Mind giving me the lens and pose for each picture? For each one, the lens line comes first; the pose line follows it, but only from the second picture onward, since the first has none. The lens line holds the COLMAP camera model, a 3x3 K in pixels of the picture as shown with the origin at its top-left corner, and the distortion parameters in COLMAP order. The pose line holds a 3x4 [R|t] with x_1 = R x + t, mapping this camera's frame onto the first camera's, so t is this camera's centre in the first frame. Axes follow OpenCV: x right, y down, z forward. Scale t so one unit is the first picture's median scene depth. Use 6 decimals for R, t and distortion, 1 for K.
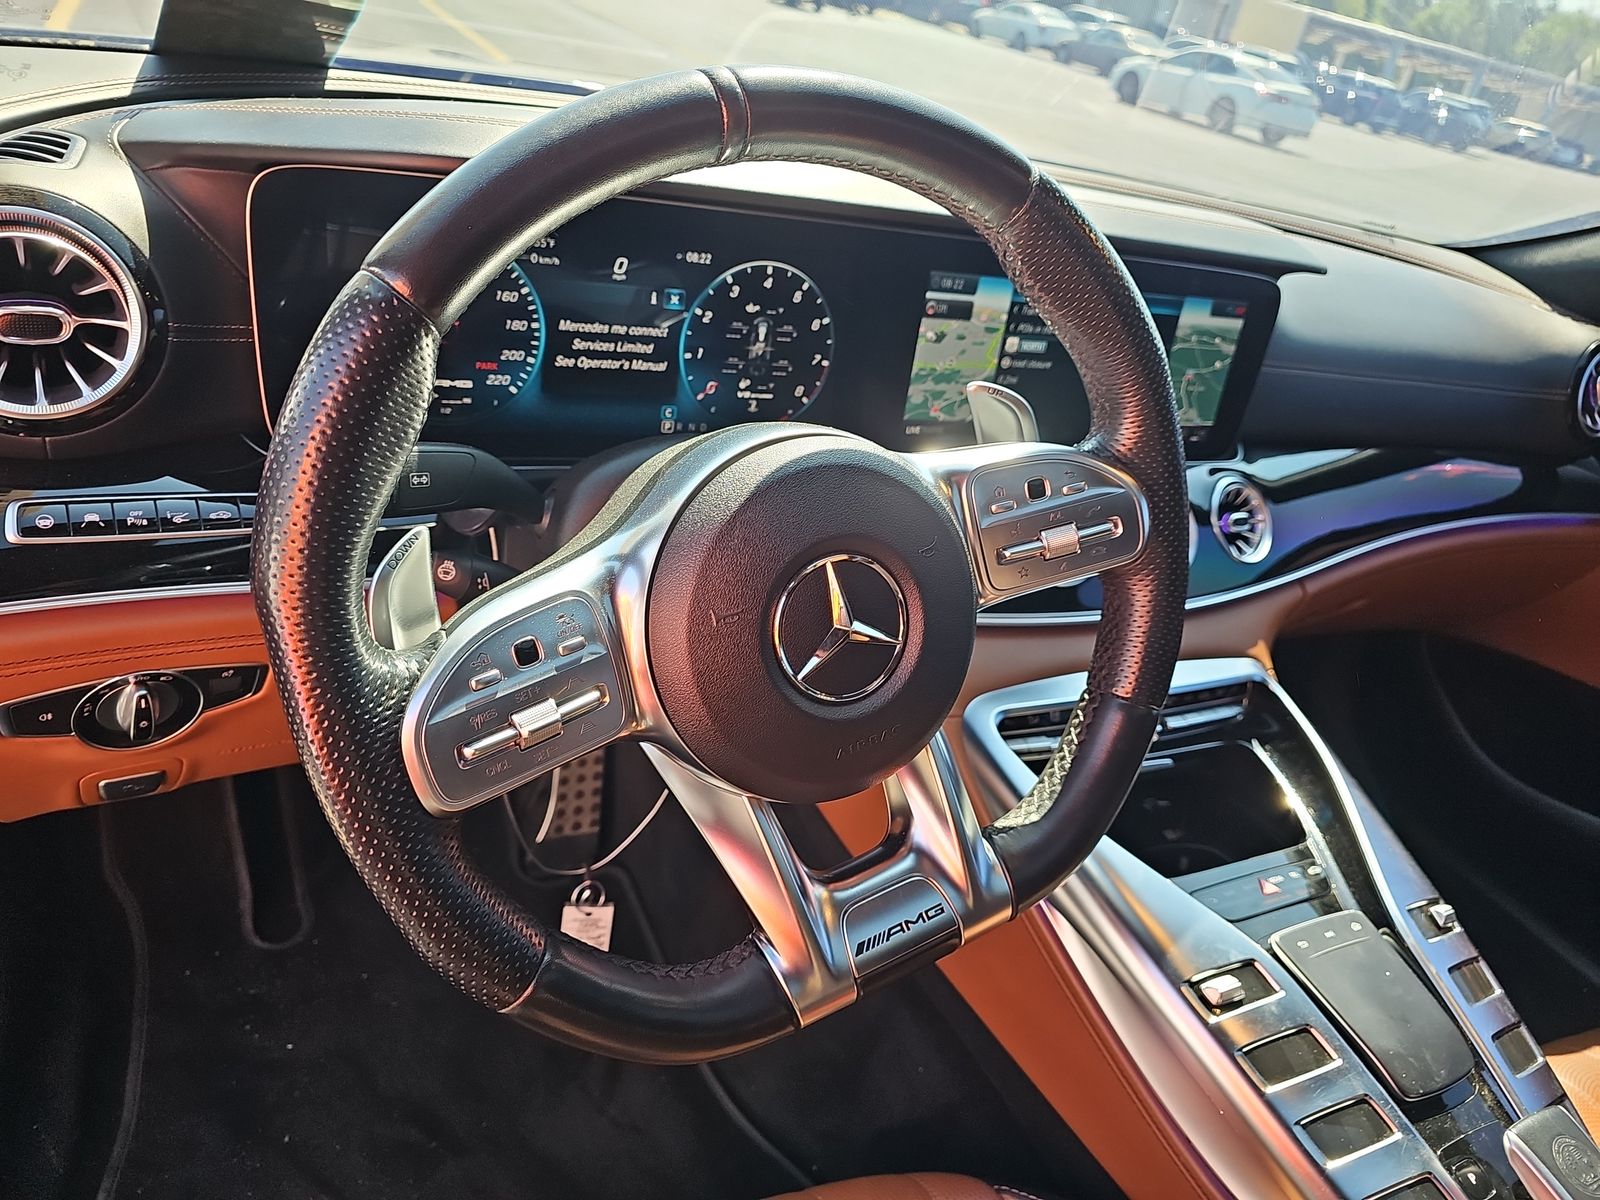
lens RADIAL K [[1084.3, 0, 800.0], [0, 1084.3, 600.0], [0, 0, 1]] dist [0.006295, 0.000217]
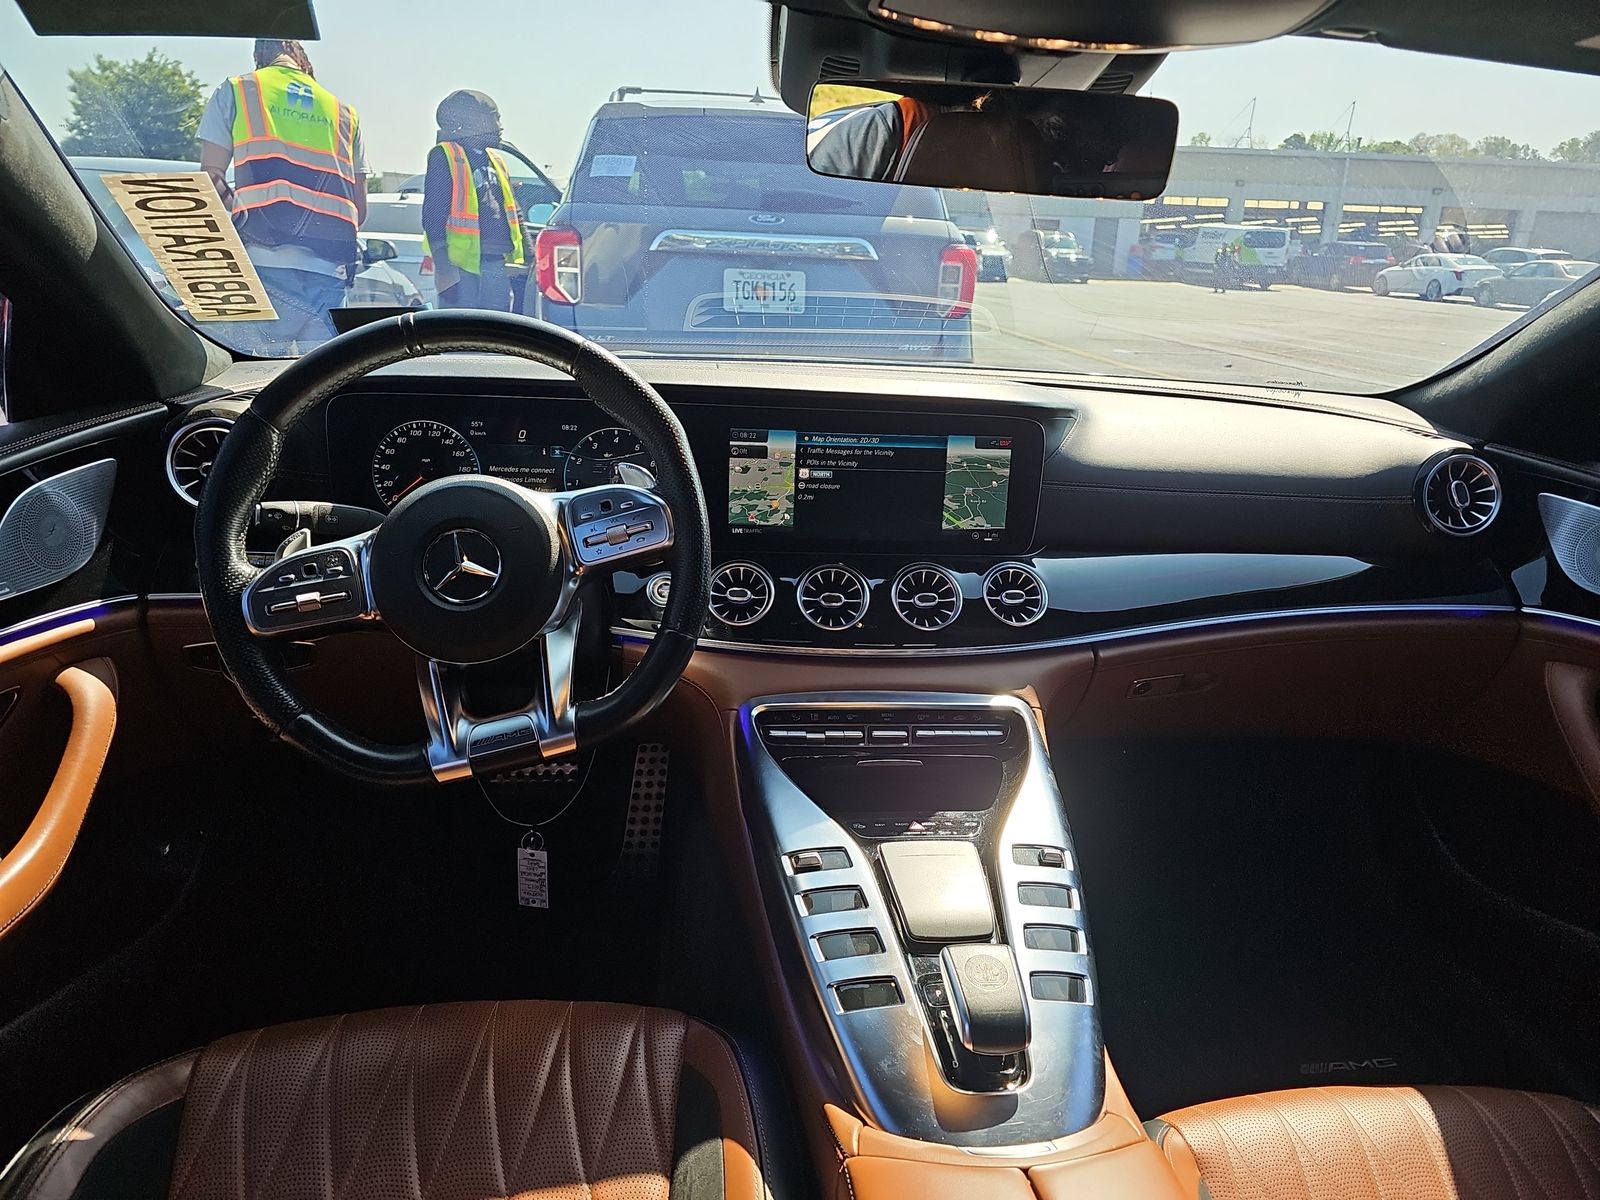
lens RADIAL K [[1081.1, 0, 807.8], [0, 1081.1, 629.0], [0, 0, 1]] dist [0.041826, -0.002969]
pose [[0.919476, -0.032269, -0.391819, 0.863931], [-0.059009, 0.974009, -0.218690, 0.331474], [0.388692, 0.224201, 0.893673, -0.309529]]
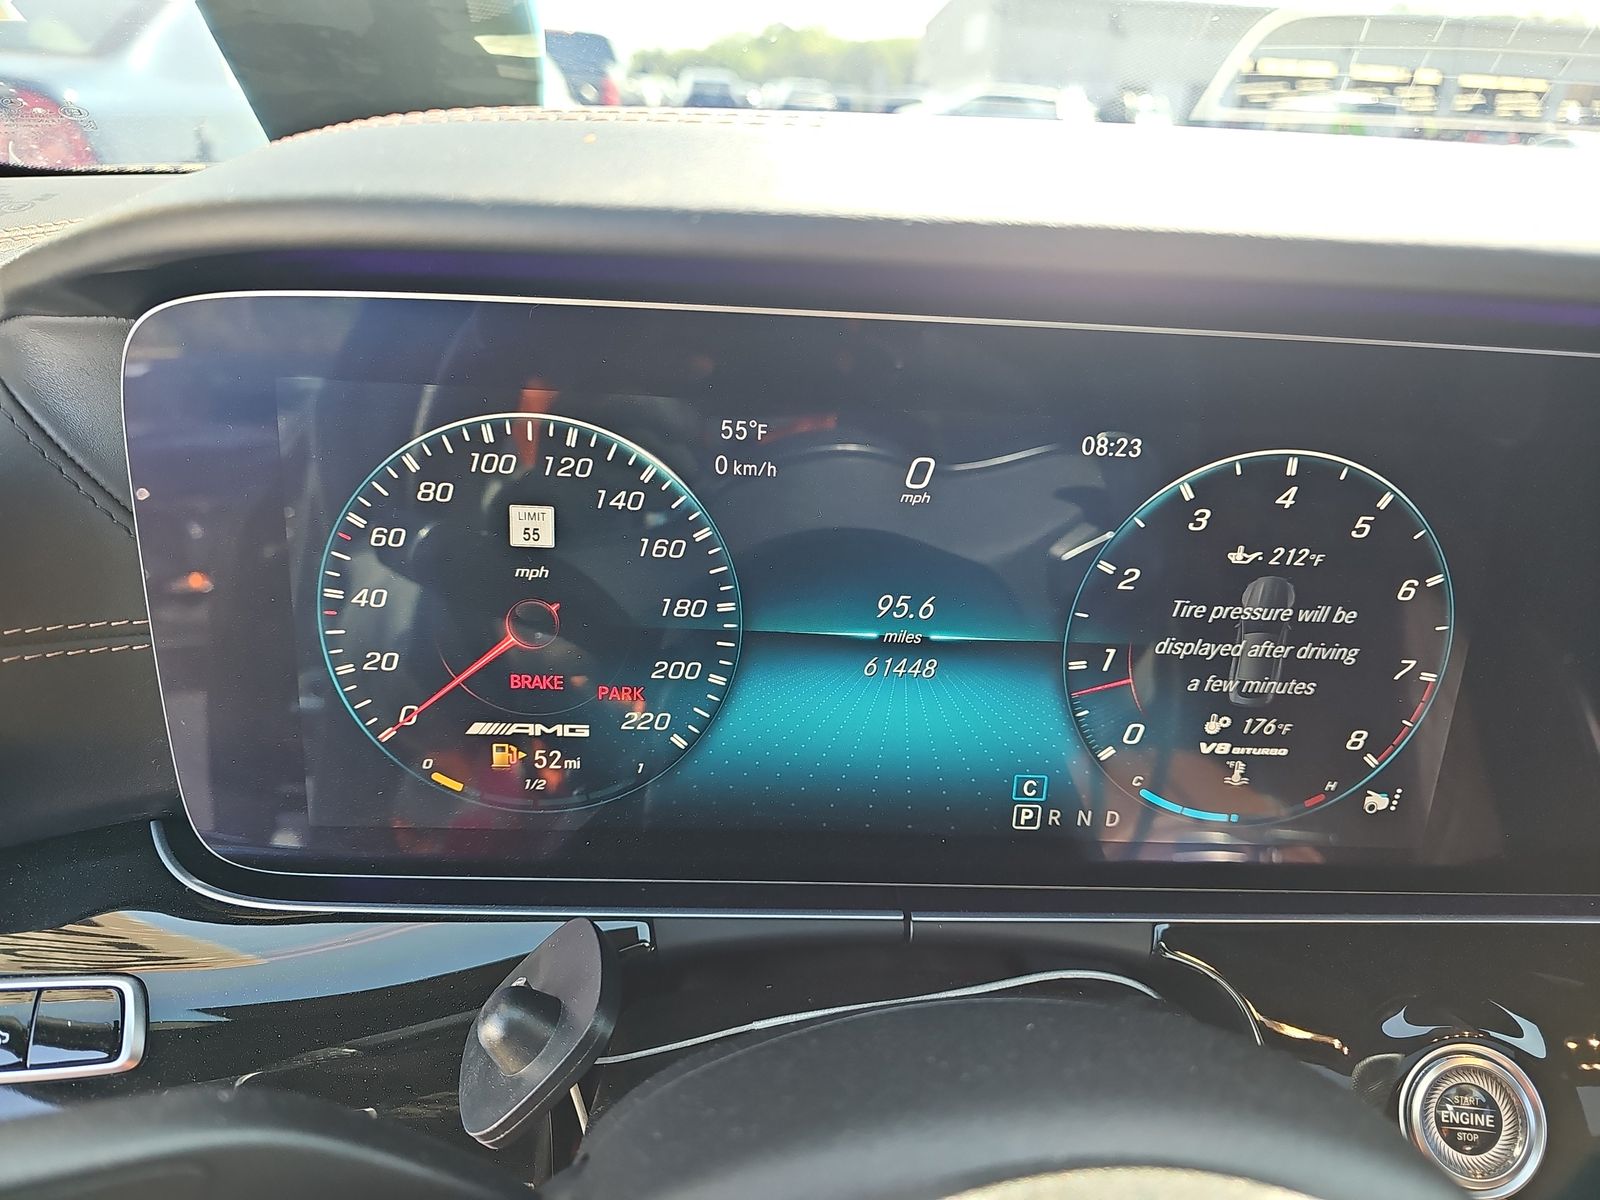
lens RADIAL K [[1081.1, 0, 807.8], [0, 1081.1, 629.0], [0, 0, 1]] dist [0.041826, -0.002969]
pose [[0.914079, 0.026121, -0.404693, -0.025811], [-0.083566, 0.988639, -0.124938, -0.169310], [0.396832, 0.148022, 0.905877, 0.537792]]
